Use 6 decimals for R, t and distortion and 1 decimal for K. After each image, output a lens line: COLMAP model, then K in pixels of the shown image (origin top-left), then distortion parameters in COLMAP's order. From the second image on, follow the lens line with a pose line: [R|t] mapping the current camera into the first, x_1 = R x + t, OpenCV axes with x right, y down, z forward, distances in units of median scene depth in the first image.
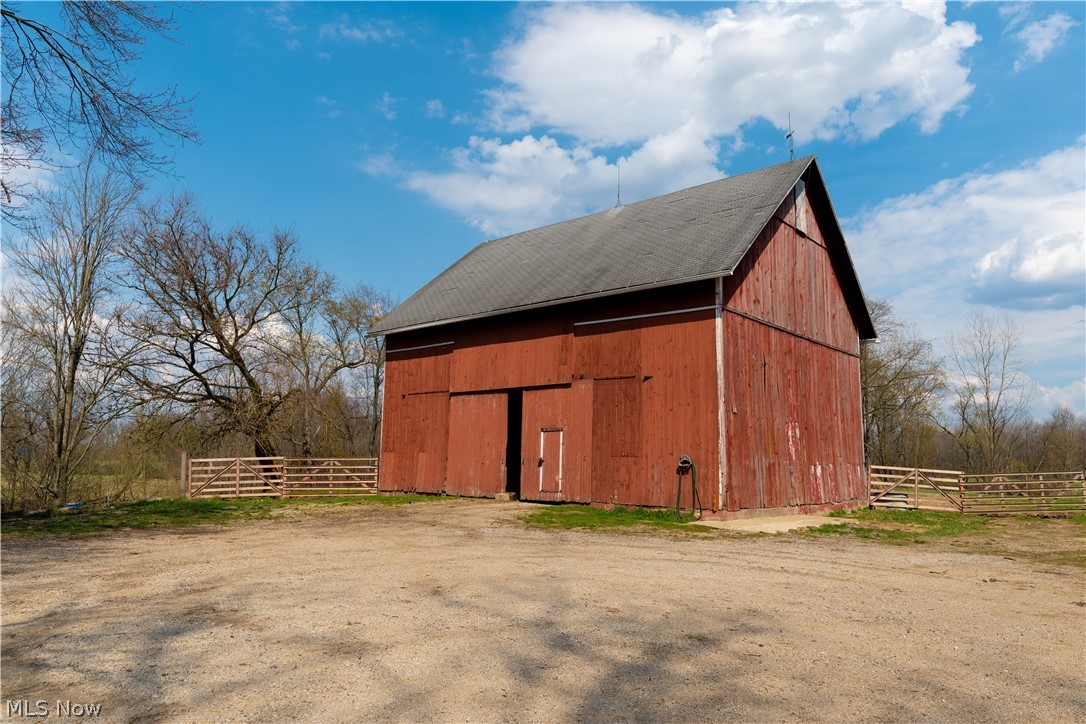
lens RADIAL K [[719.7, 0, 543.2], [0, 719.7, 363.2], [0, 0, 1]] dist [-0.005885, 0.001473]
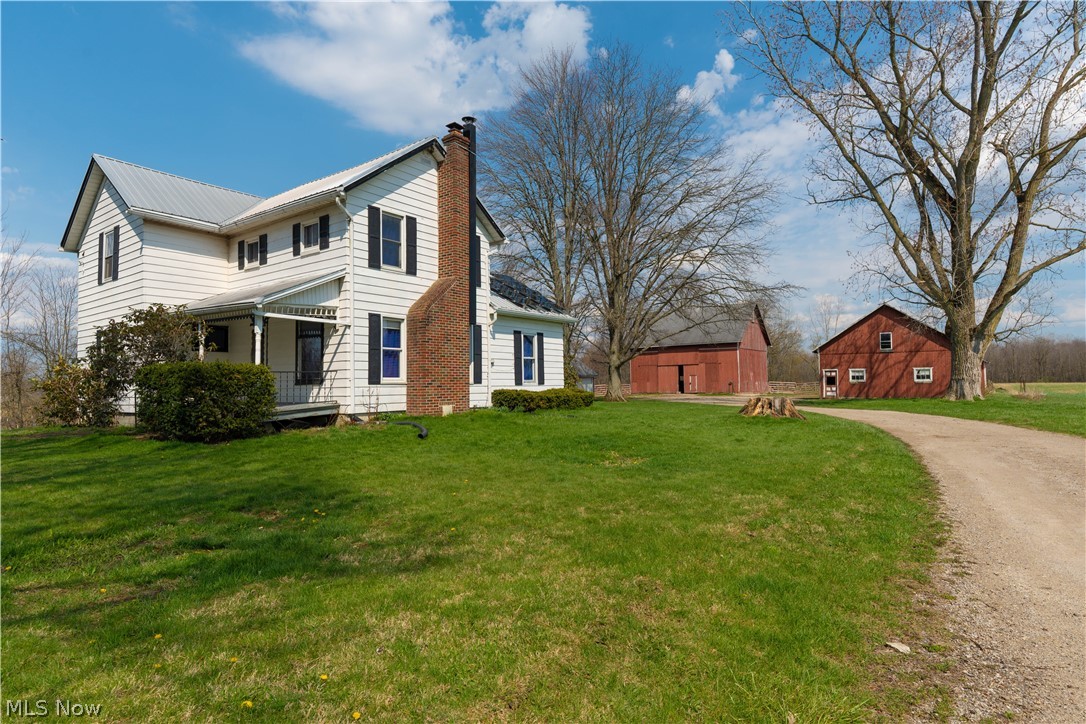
lens RADIAL K [[619.5, 0, 543.8], [0, 619.5, 364.8], [0, 0, 1]] dist [0.003791, -0.000024]
pose [[0.996457, -0.032468, 0.077583, -1.070875], [0.023752, 0.993565, 0.110746, -0.365220], [-0.080679, -0.108511, 0.990816, -2.324562]]
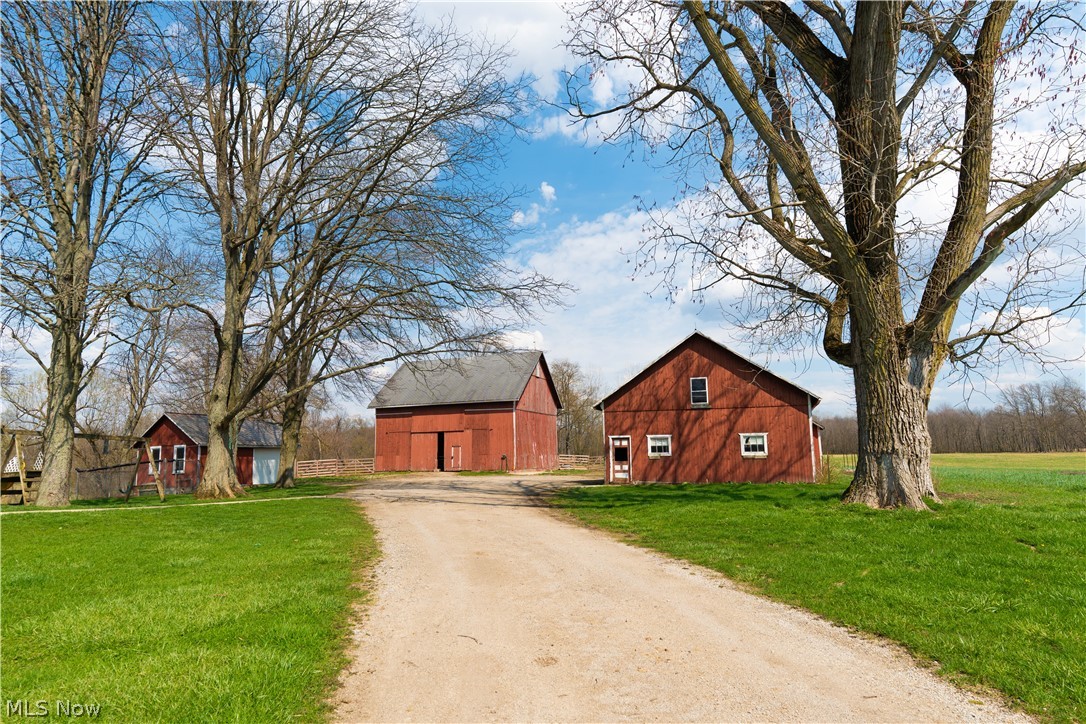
lens RADIAL K [[619.5, 0, 546.6], [0, 619.5, 360.7], [0, 0, 1]] dist [0.003791, -0.000024]
pose [[0.935377, 0.017119, 0.353238, -0.532018], [-0.014620, 0.999846, -0.009741, -0.232899], [-0.353350, 0.003947, 0.935483, -1.462572]]
